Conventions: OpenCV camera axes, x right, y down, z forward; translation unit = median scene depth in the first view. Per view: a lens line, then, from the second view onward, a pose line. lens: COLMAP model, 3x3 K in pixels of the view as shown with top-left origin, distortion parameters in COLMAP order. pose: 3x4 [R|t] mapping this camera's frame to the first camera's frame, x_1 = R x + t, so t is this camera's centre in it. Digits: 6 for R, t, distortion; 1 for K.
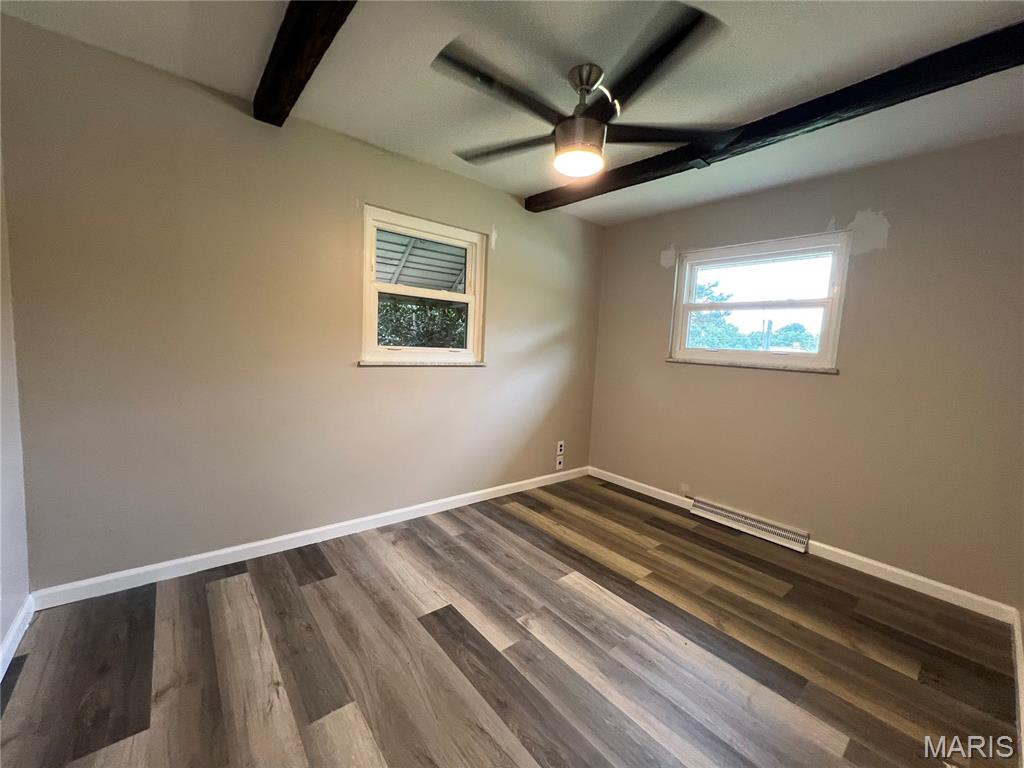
lens RADIAL K [[410.4, 0, 511.2], [0, 410.4, 381.5], [0, 0, 1]] dist [0.000600, -0.000201]
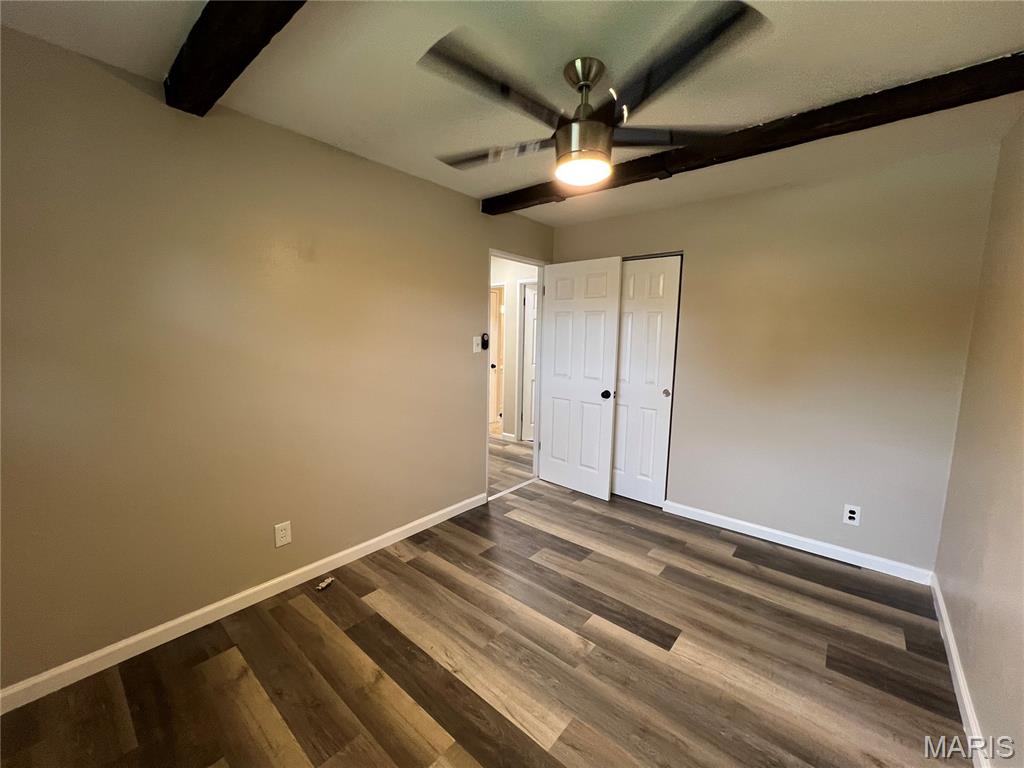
lens RADIAL K [[410.4, 0, 511.2], [0, 410.4, 381.5], [0, 0, 1]] dist [0.000600, -0.000201]
pose [[-0.983102, -0.047020, -0.176917, 0.414979], [-0.082437, 0.976622, 0.198530, -0.224067], [0.163446, 0.209760, -0.963995, 1.768861]]
